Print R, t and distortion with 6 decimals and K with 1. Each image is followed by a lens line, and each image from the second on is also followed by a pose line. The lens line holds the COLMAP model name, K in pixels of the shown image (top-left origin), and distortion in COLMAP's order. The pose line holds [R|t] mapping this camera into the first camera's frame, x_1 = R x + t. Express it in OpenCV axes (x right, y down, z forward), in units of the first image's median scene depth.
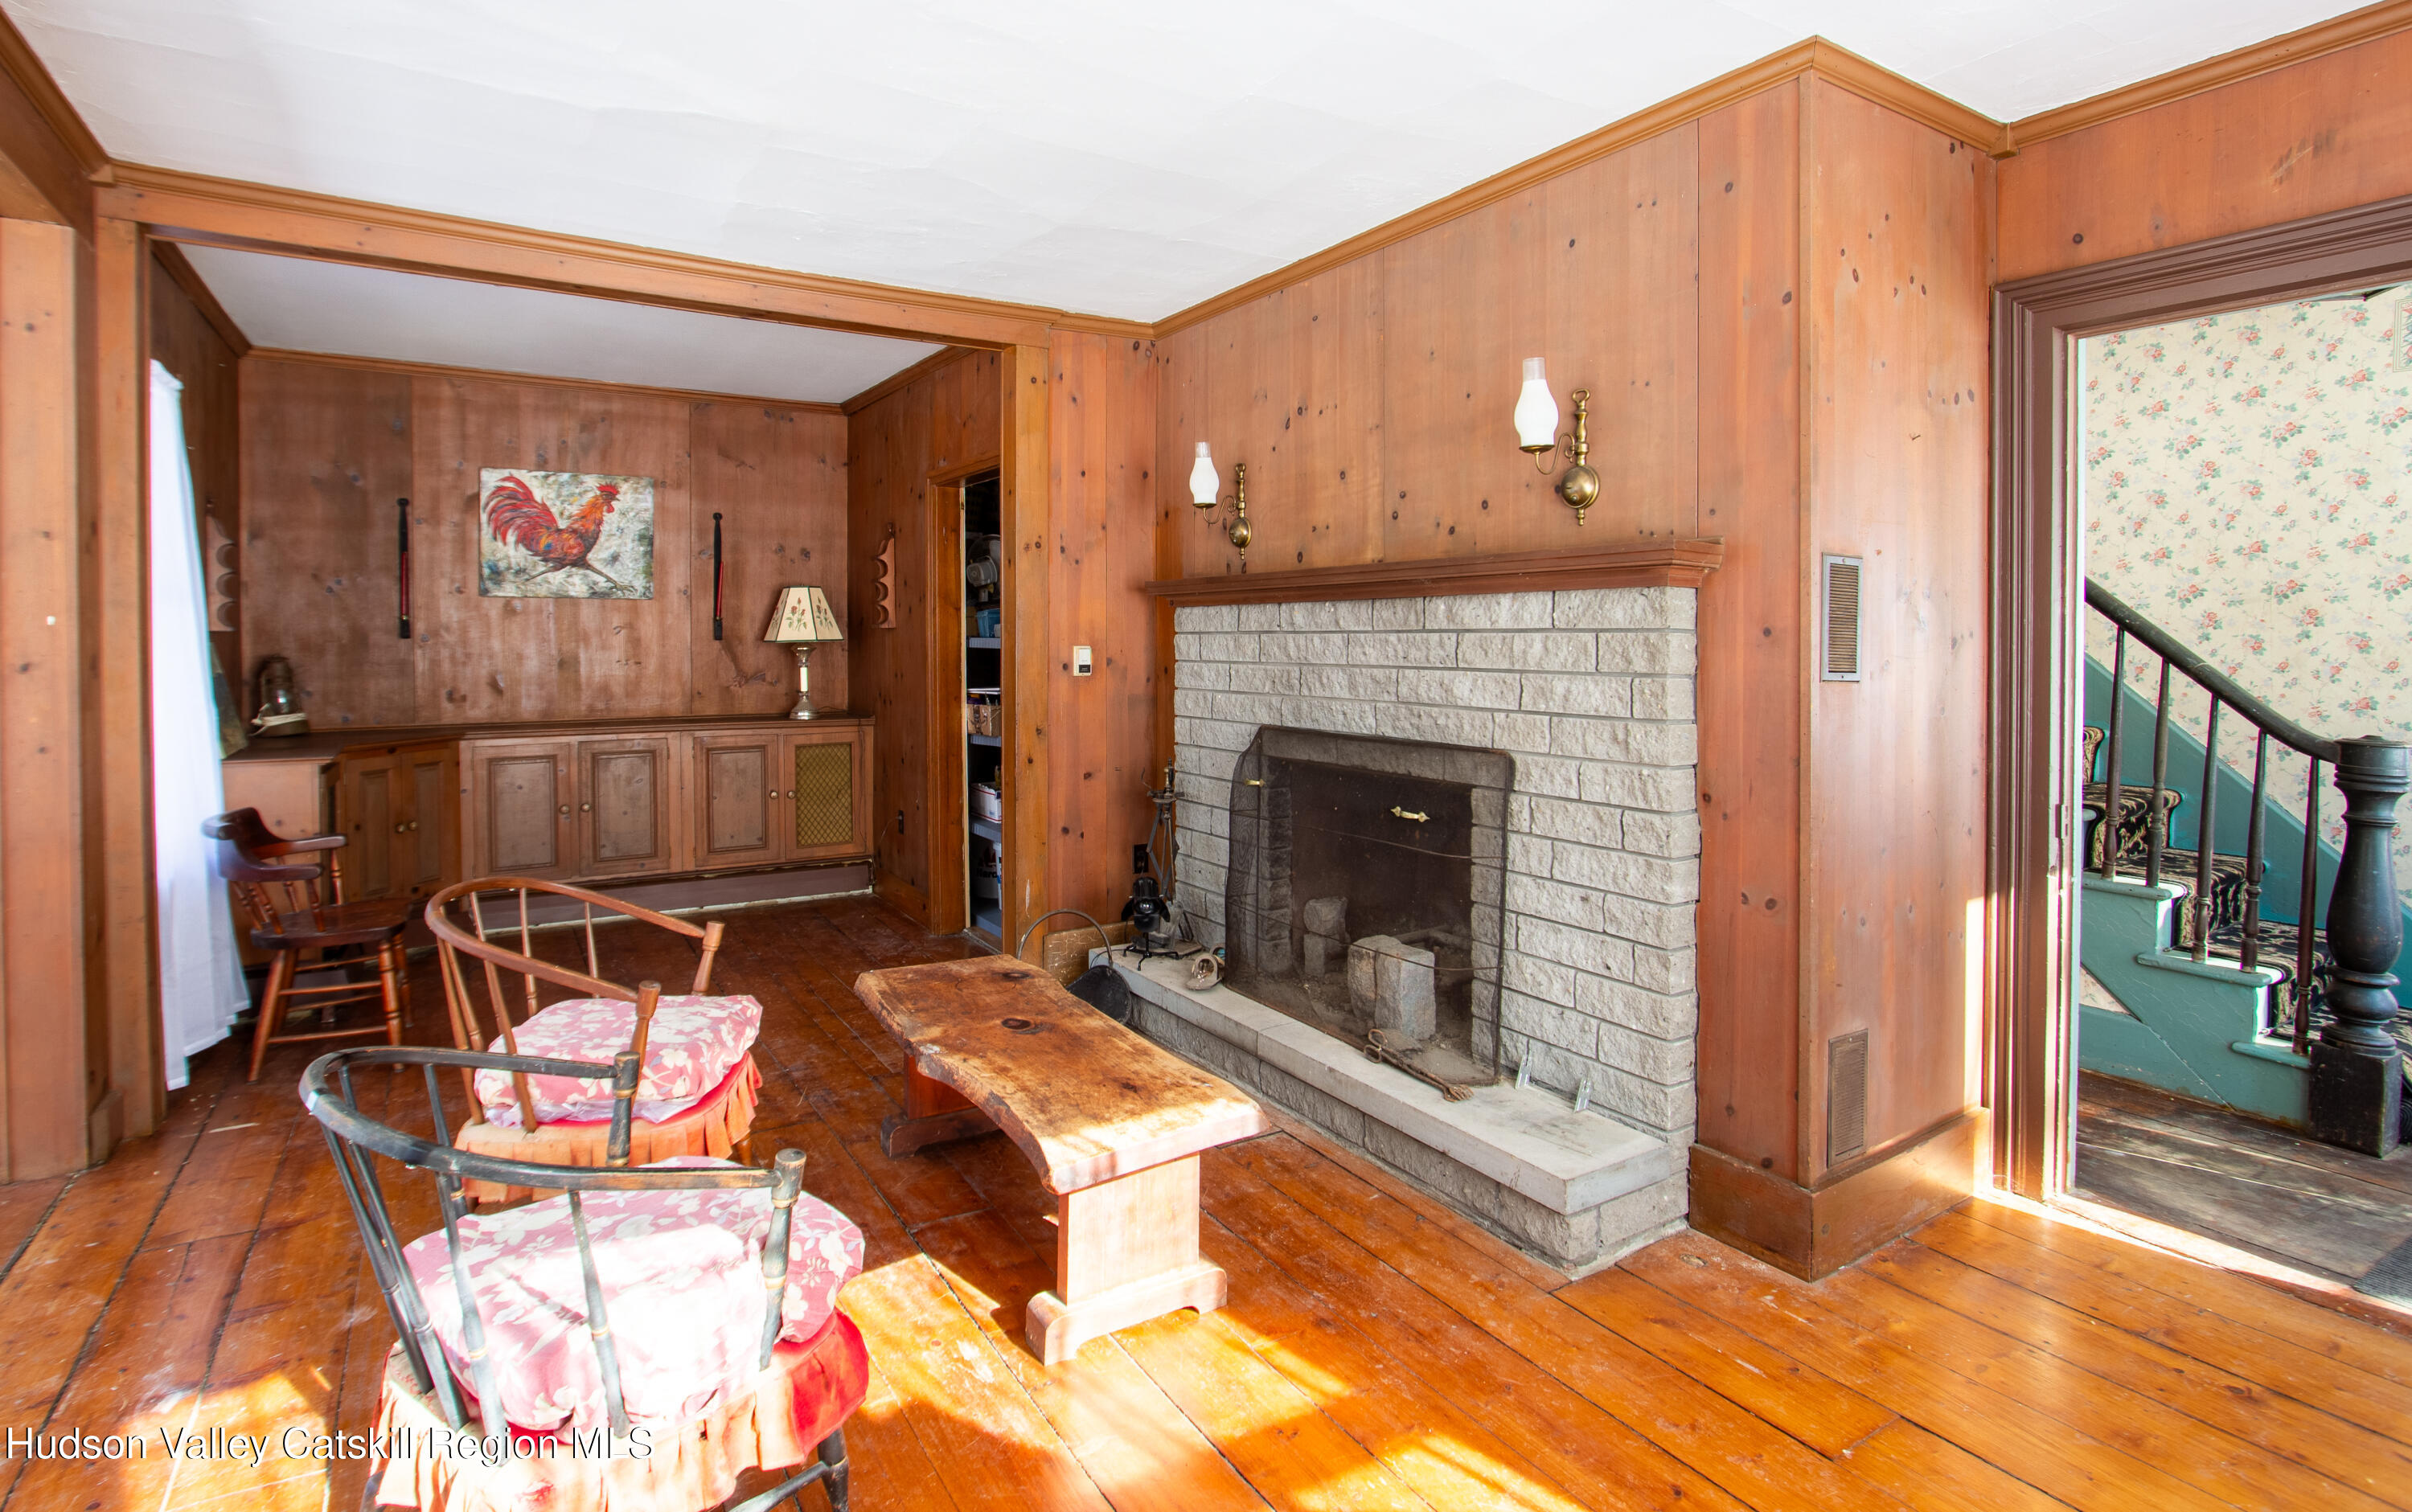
lens RADIAL K [[1195.1, 0, 1202.9], [0, 1195.1, 659.4], [0, 0, 1]] dist [-0.000604, 0.000190]
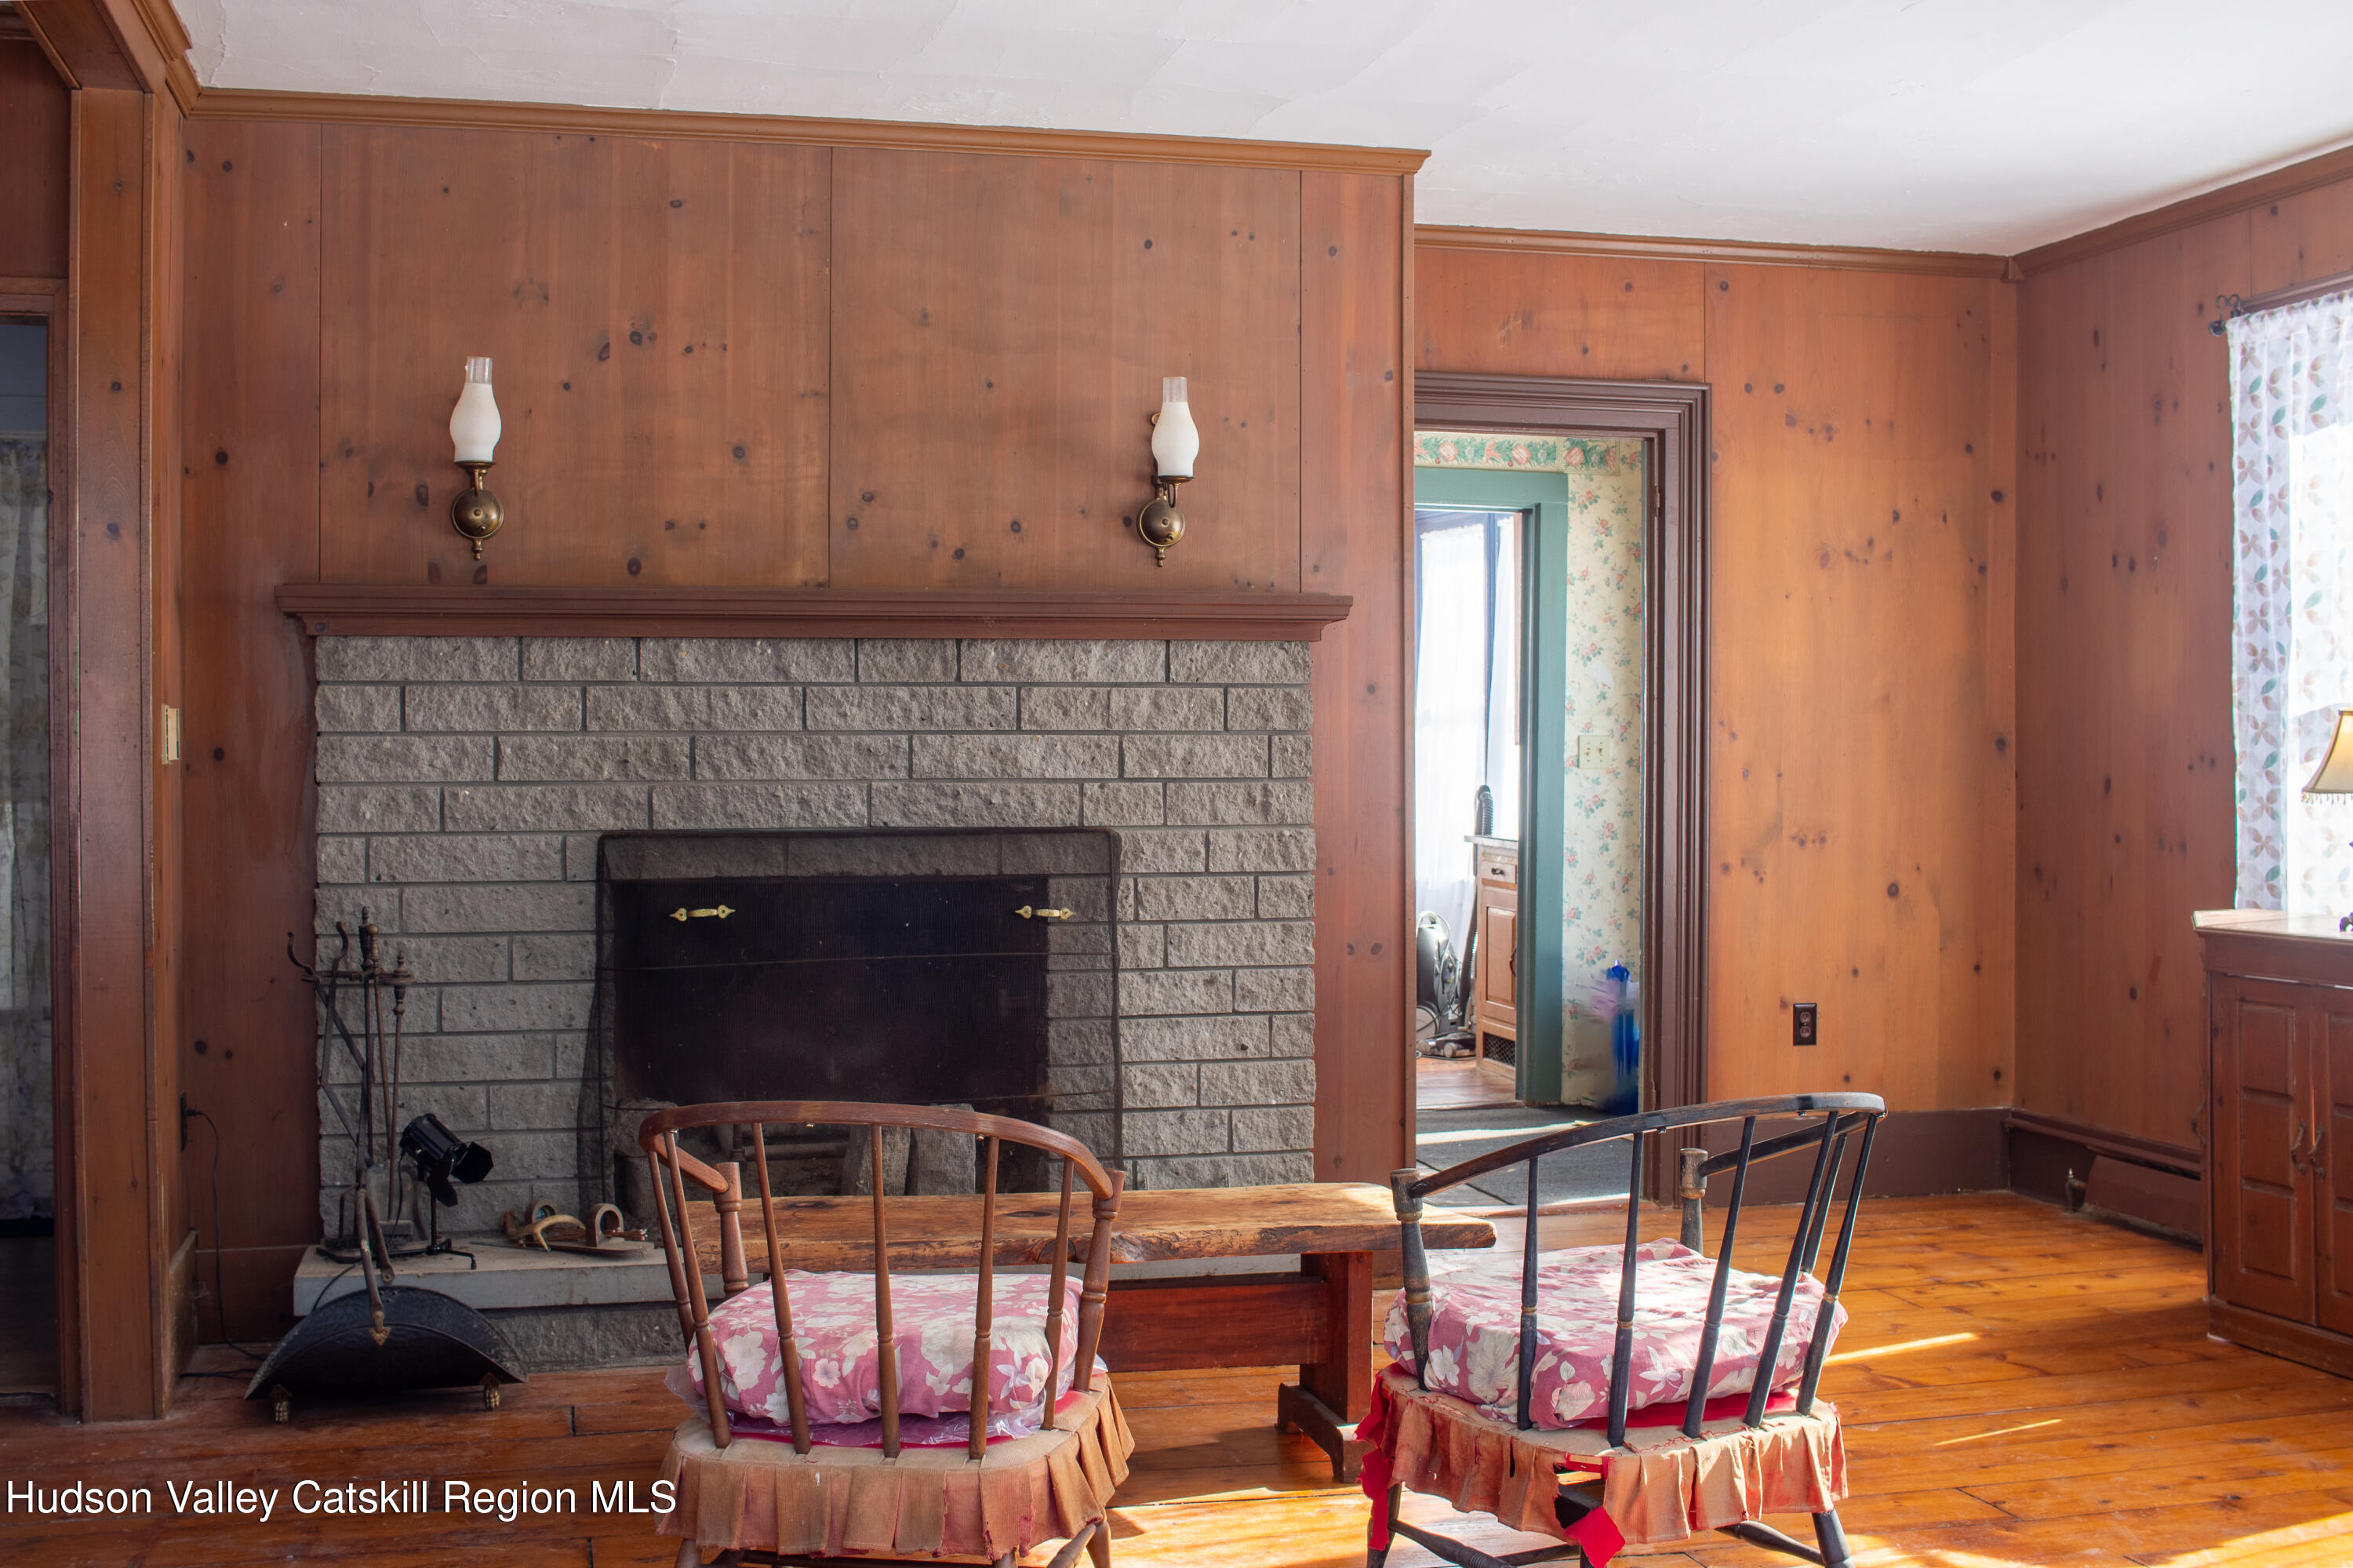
lens RADIAL K [[2588.9, 0, 1176.0], [0, 2588.9, 779.7], [0, 0, 1]] dist [-0.056822, 0.000000]
pose [[0.319055, -0.015799, 0.947604, -1.453113], [0.019024, 0.999766, 0.010263, 0.025168], [-0.947545, 0.014753, 0.319281, 0.370763]]
